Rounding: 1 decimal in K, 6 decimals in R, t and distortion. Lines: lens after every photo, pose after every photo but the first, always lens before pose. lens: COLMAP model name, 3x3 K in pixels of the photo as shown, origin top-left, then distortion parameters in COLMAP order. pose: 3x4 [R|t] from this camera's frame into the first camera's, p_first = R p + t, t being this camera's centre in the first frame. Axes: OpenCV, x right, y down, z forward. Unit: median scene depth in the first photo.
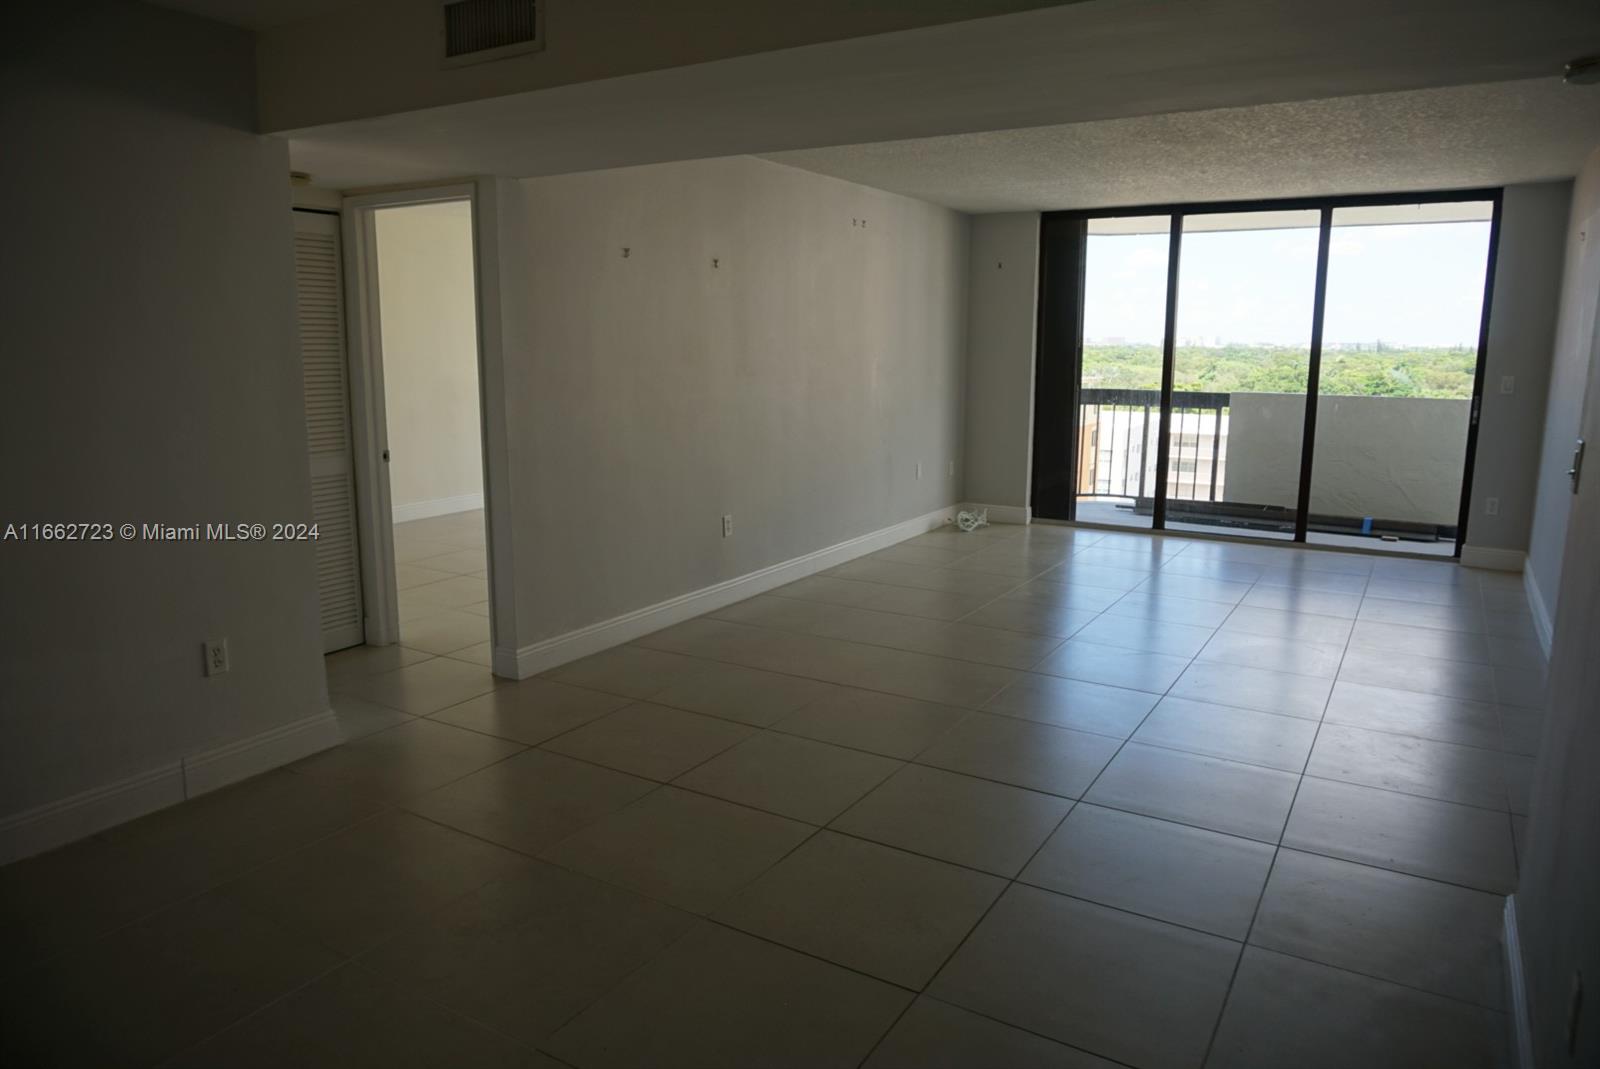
lens RADIAL K [[1069.6, 0, 800.0], [0, 1069.6, 534.5], [0, 0, 1]] dist [-0.059687, 0.041731]
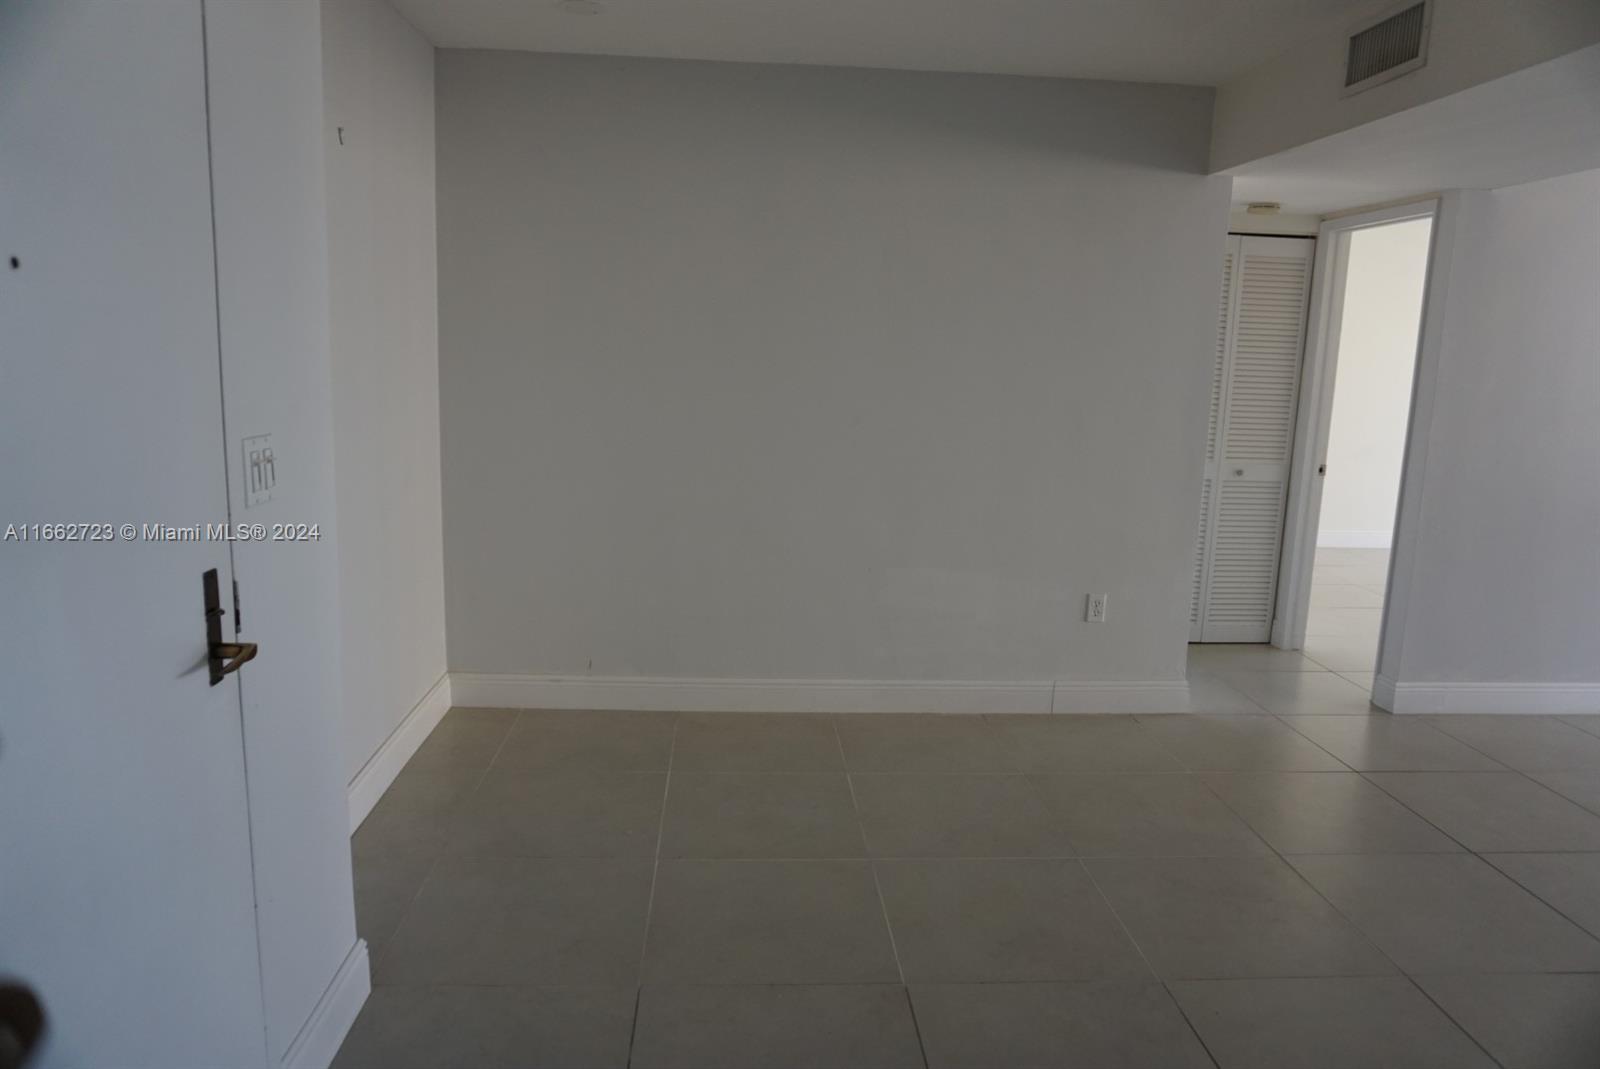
lens RADIAL K [[1069.6, 0, 800.0], [0, 1069.6, 534.5], [0, 0, 1]] dist [-0.059687, 0.041731]
pose [[0.568877, 0.158046, -0.807094, 0.173199], [-0.174412, 0.982224, 0.069406, 0.005312], [0.803716, 0.101283, 0.586329, -0.004226]]
